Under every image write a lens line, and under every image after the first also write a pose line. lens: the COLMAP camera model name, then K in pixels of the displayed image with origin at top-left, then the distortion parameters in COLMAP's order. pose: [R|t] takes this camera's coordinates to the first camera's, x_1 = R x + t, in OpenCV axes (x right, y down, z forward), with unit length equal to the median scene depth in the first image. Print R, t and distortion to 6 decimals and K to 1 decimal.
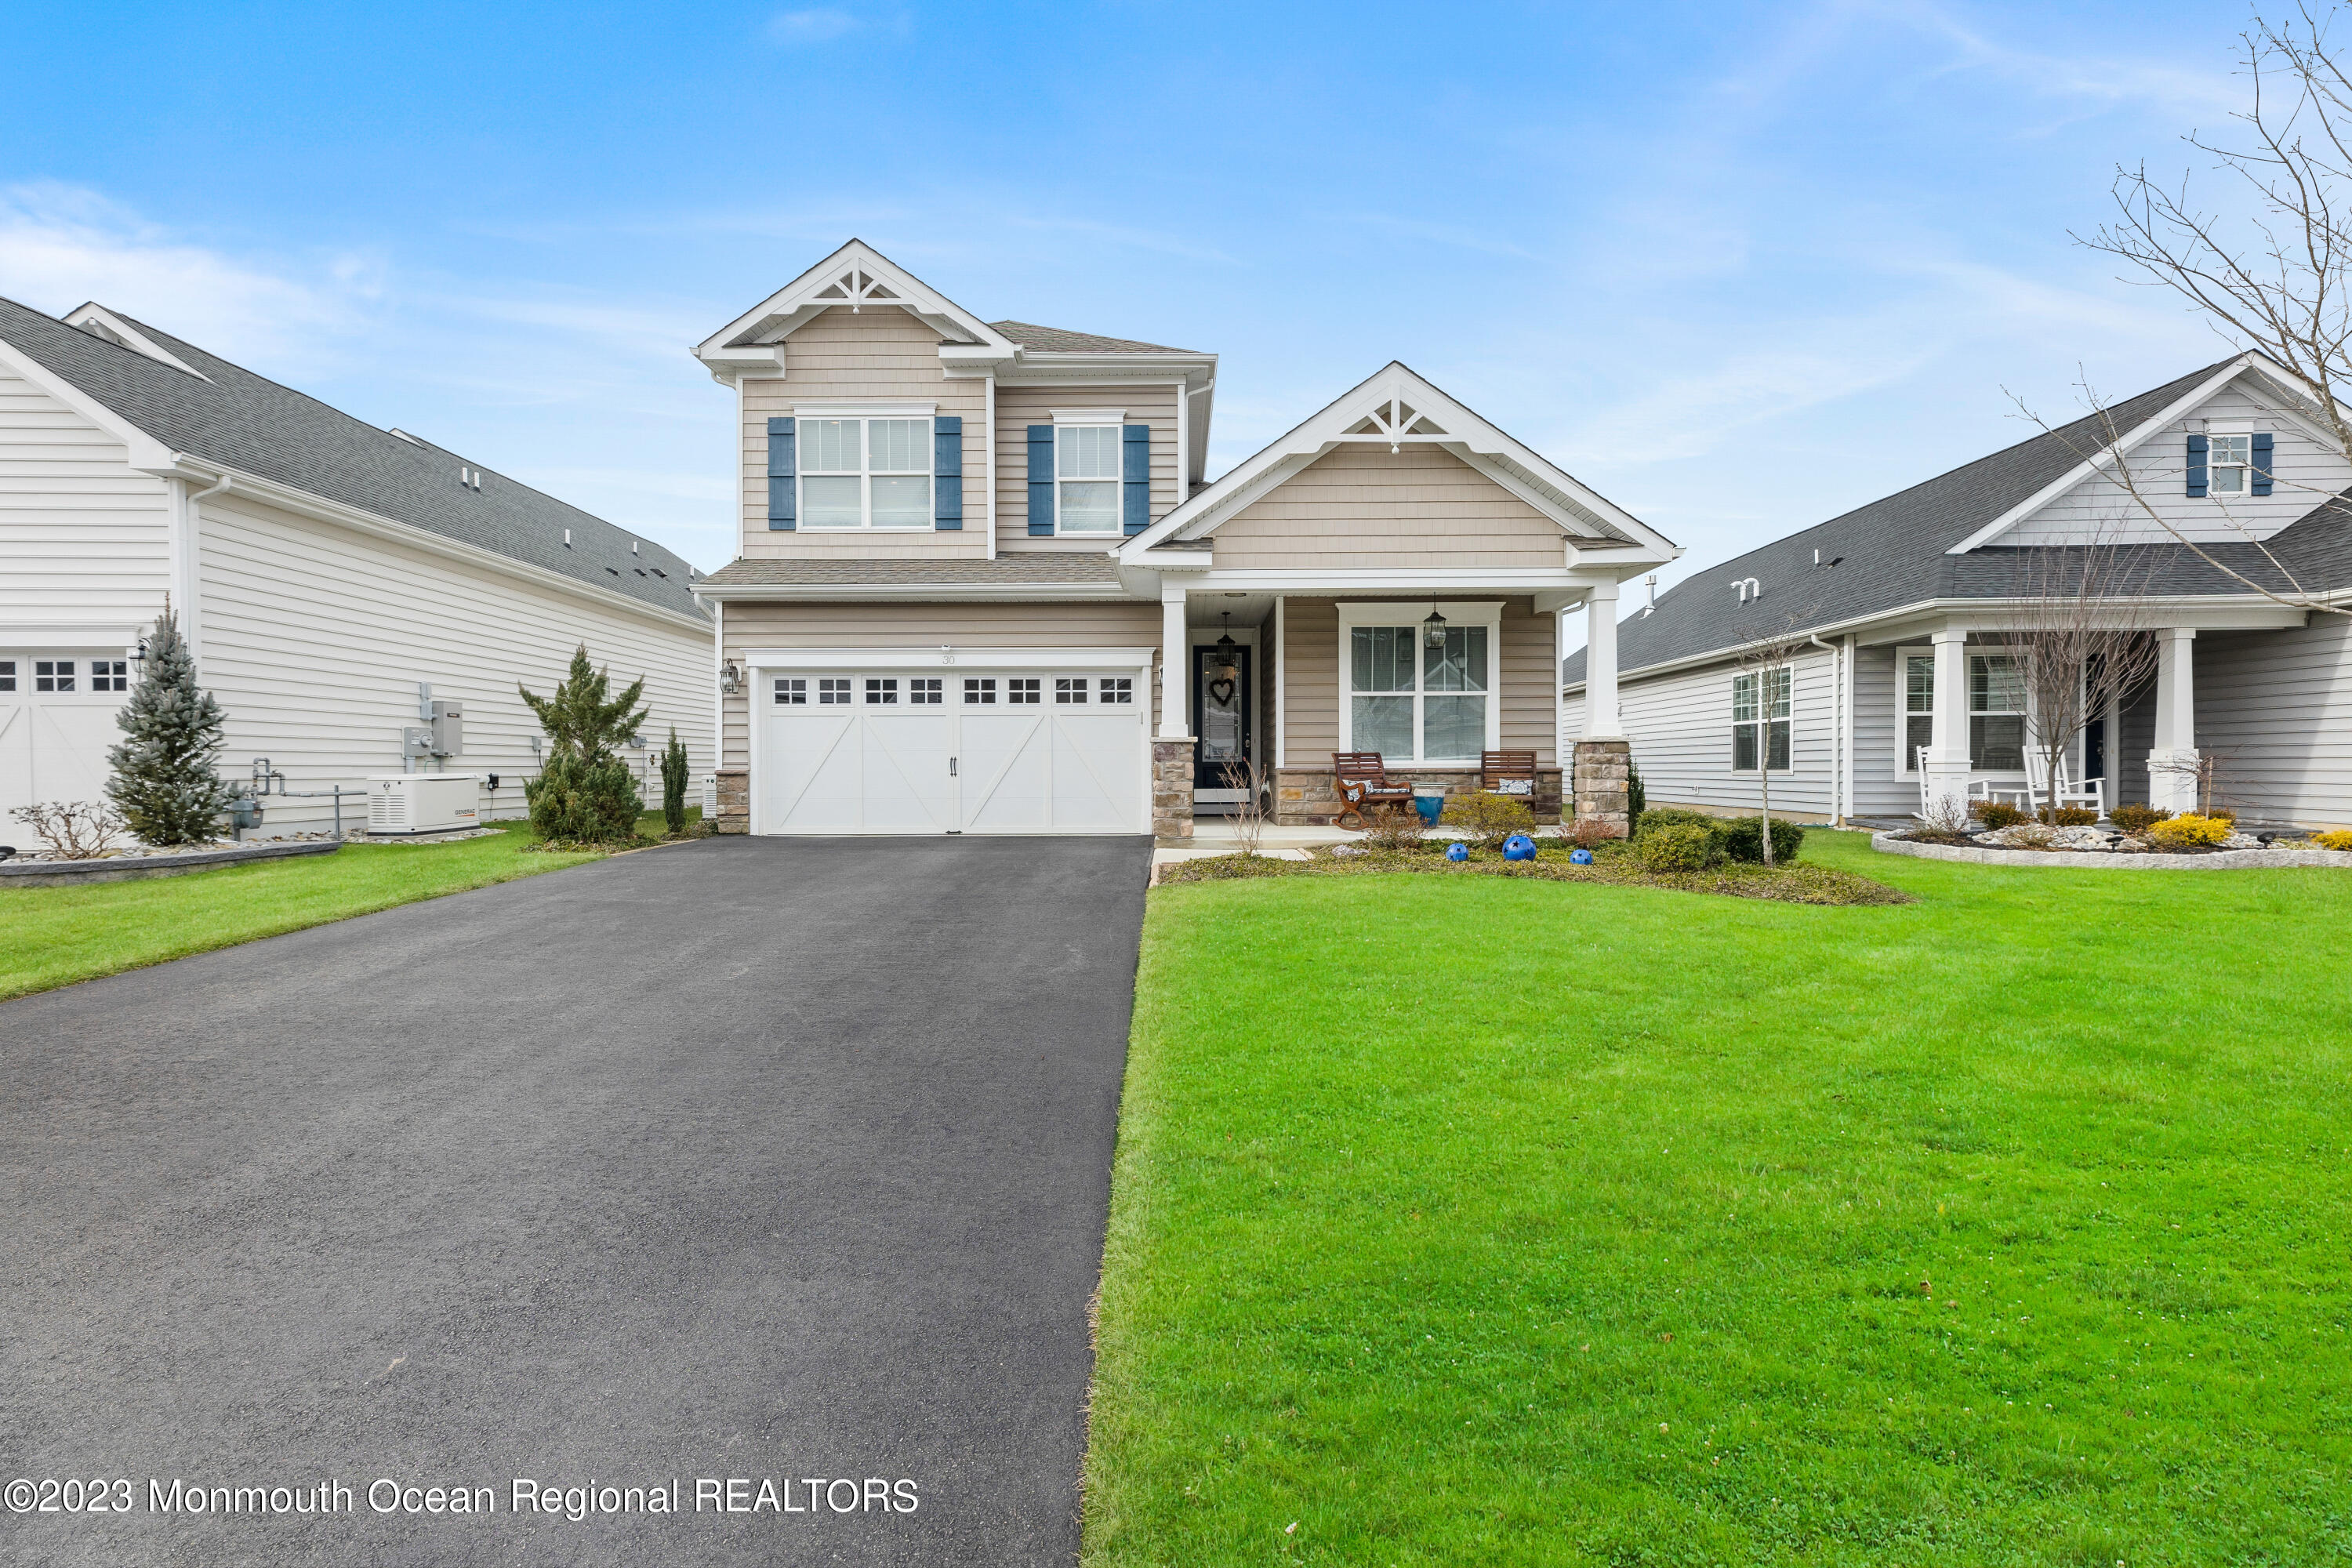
lens RADIAL K [[937.3, 0, 1180.5], [0, 937.3, 783.1], [0, 0, 1]] dist [0.002833, -0.000422]
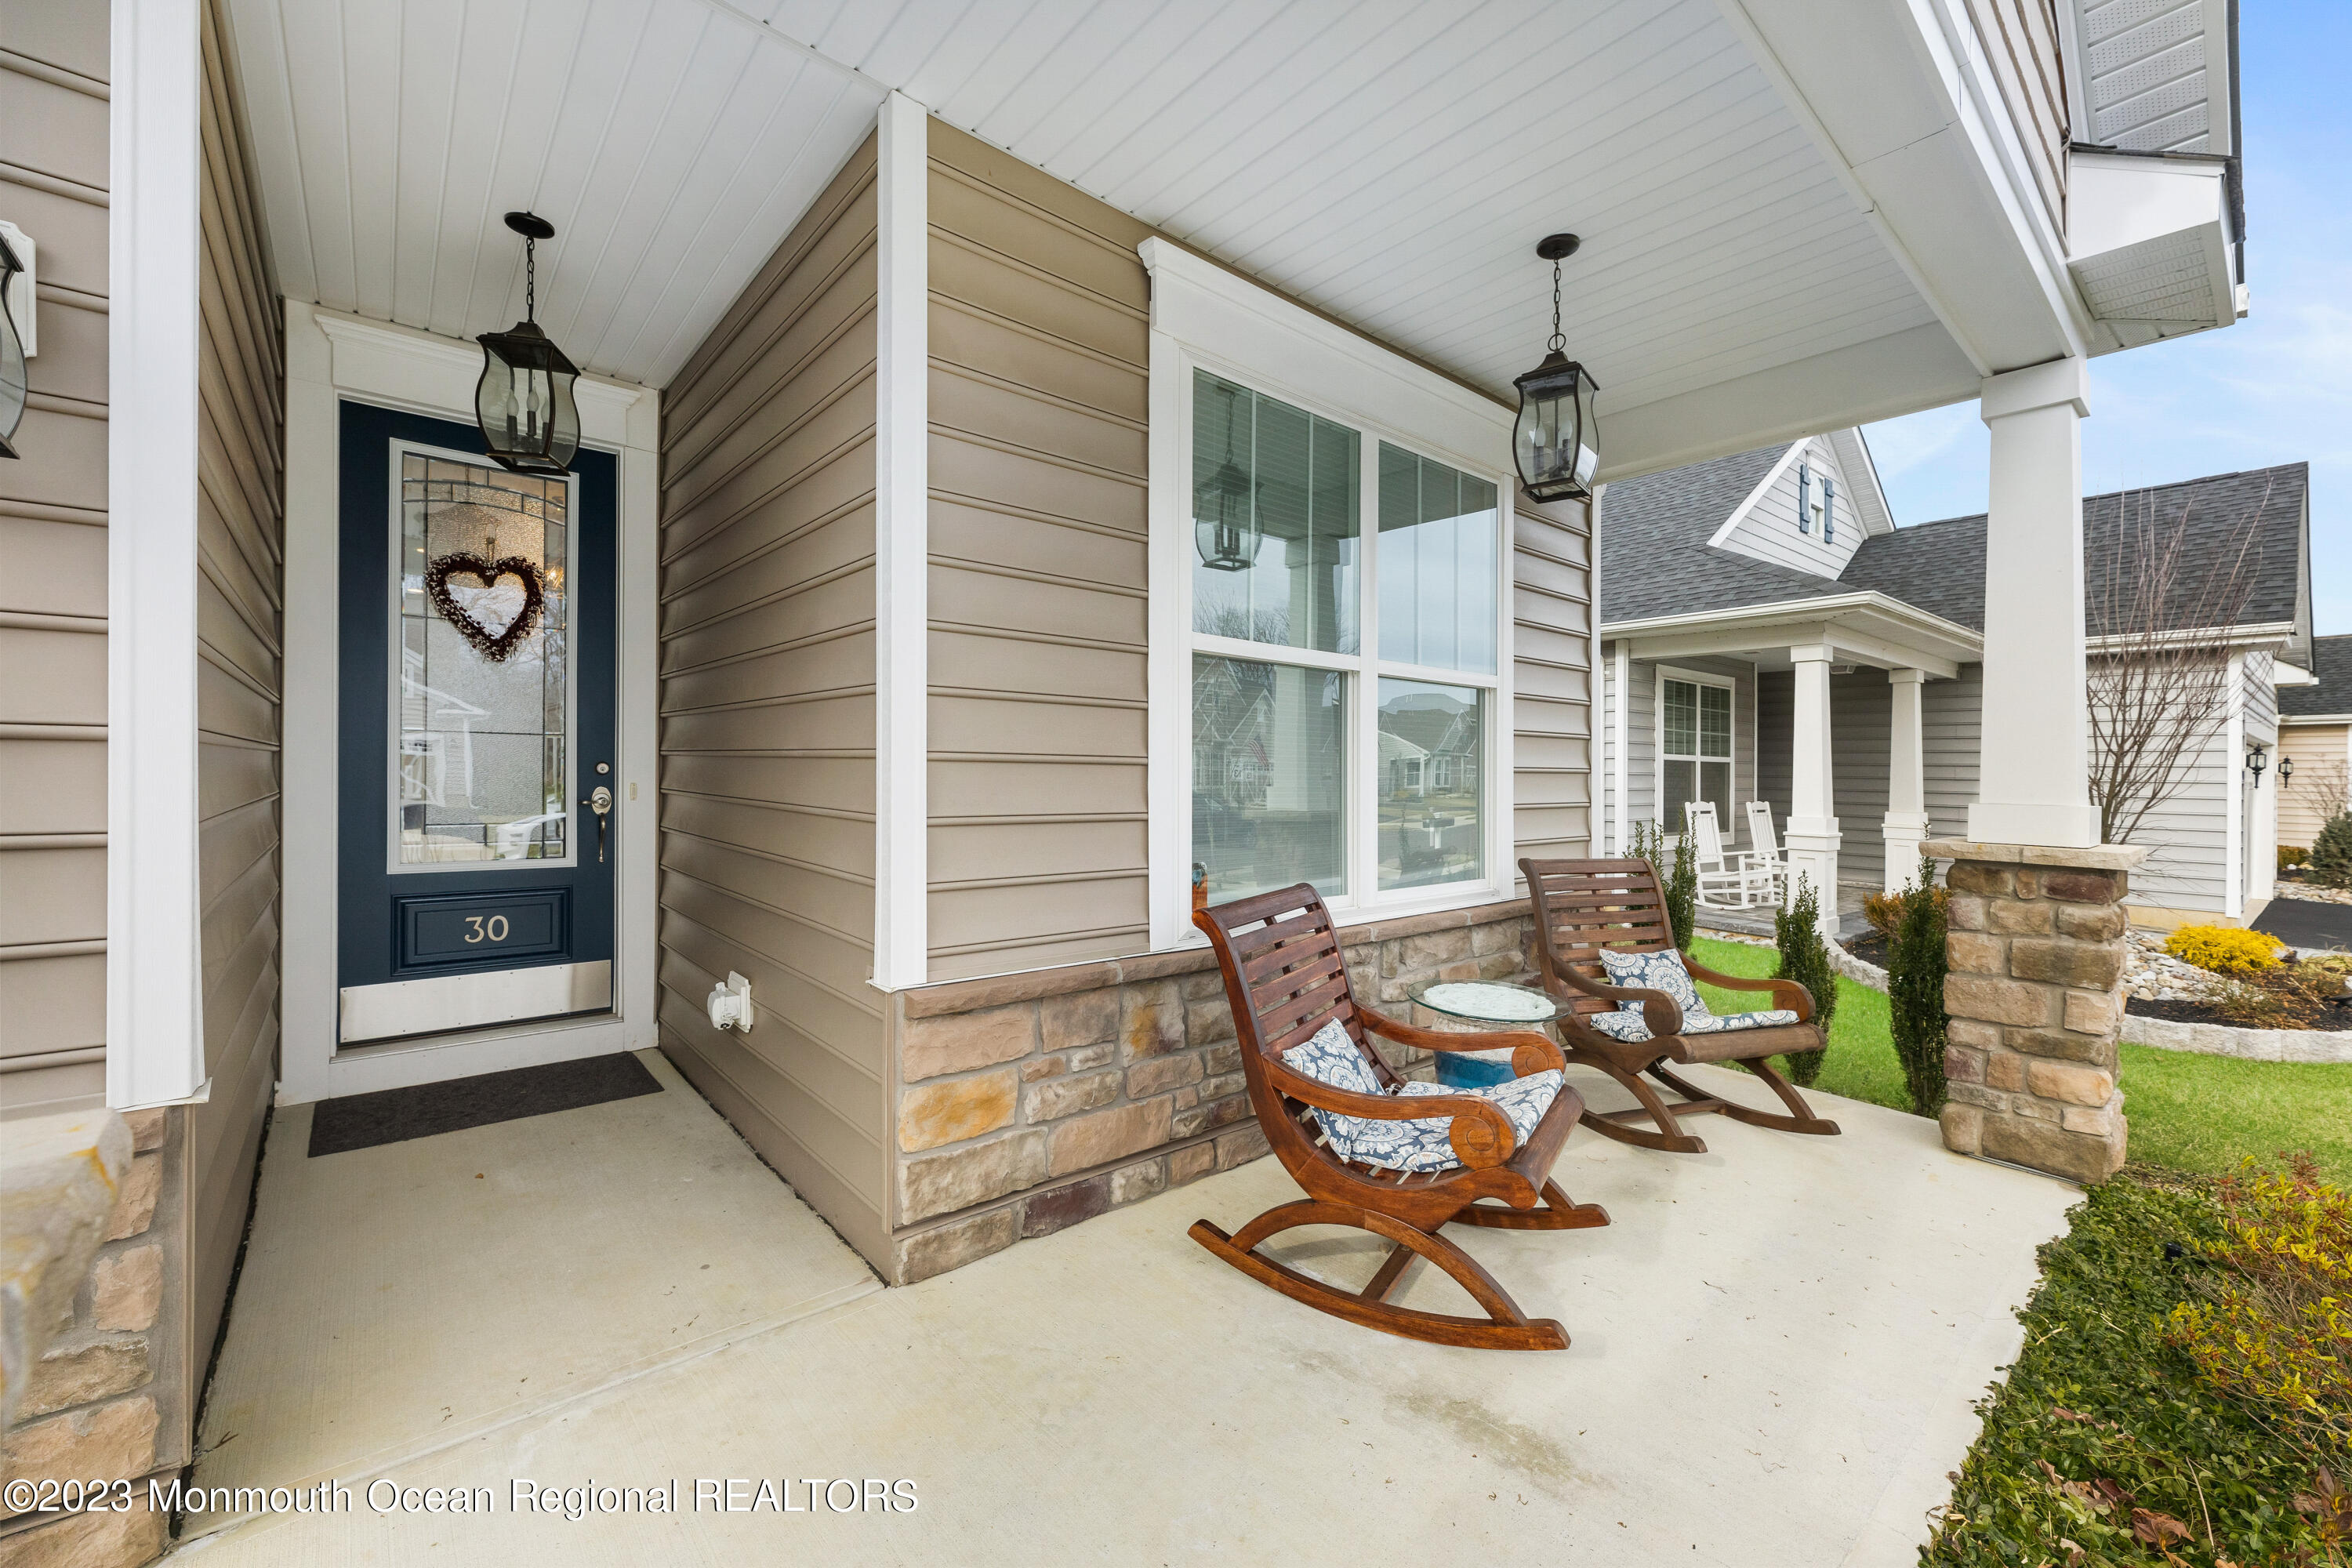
lens RADIAL K [[937.3, 0, 1201.3], [0, 937.3, 776.6], [0, 0, 1]] dist [0.002833, -0.000422]
pose [[0.743240, 0.010405, 0.668944, 0.019368], [-0.005739, 0.999941, -0.009176, -0.053893], [-0.669000, 0.002981, 0.743256, 0.756600]]
